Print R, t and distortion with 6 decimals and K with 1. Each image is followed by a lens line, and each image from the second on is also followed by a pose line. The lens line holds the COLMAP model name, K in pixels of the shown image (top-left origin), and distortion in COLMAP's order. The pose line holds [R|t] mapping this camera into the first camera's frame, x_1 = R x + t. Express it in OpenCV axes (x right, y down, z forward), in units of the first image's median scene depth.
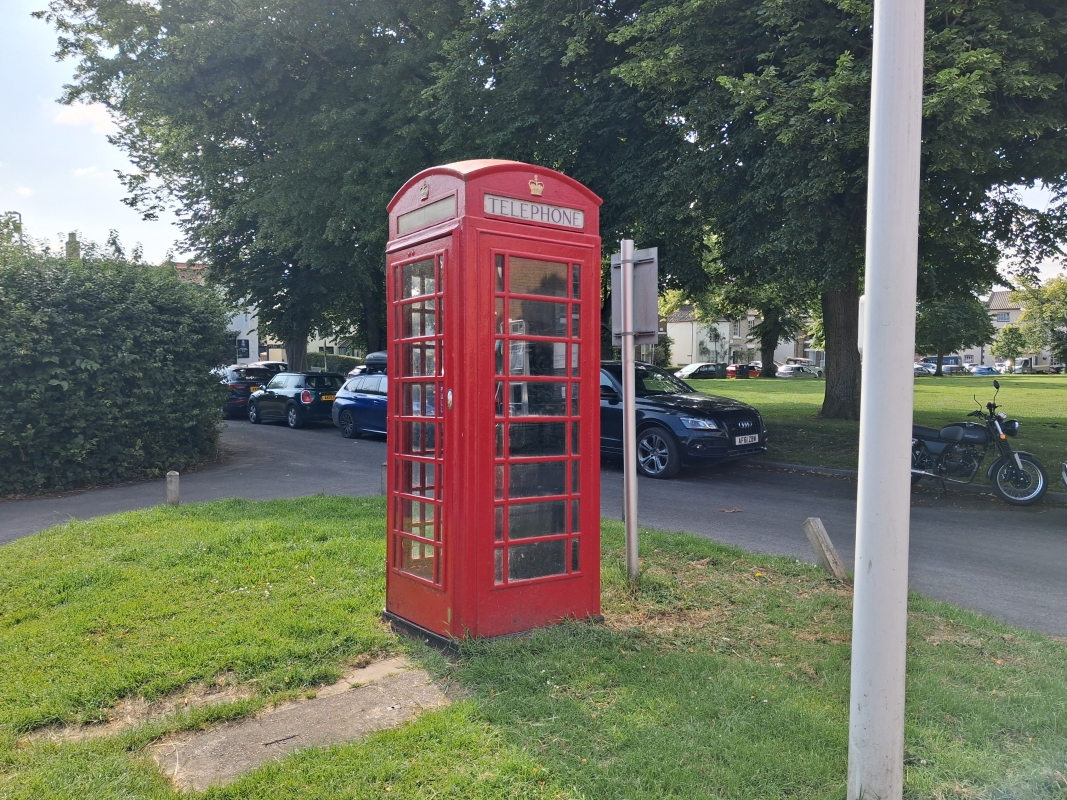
lens RADIAL K [[859.4, 0, 538.8], [0, 859.4, 400.3], [0, 0, 1]] dist [0.028944, -0.056483]
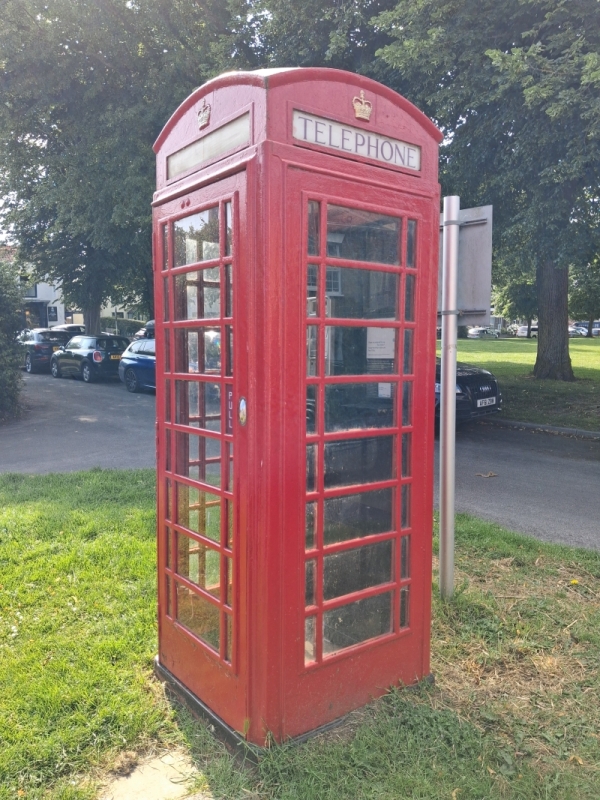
lens RADIAL K [[644.4, 0, 286.6], [0, 644.4, 407.0], [0, 0, 1]] dist [0.028944, -0.056483]
pose [[0.999957, 0.003106, 0.008718, -0.052579], [-0.003821, 0.996527, 0.083183, -0.035091], [-0.008429, -0.083213, 0.996496, 0.344494]]
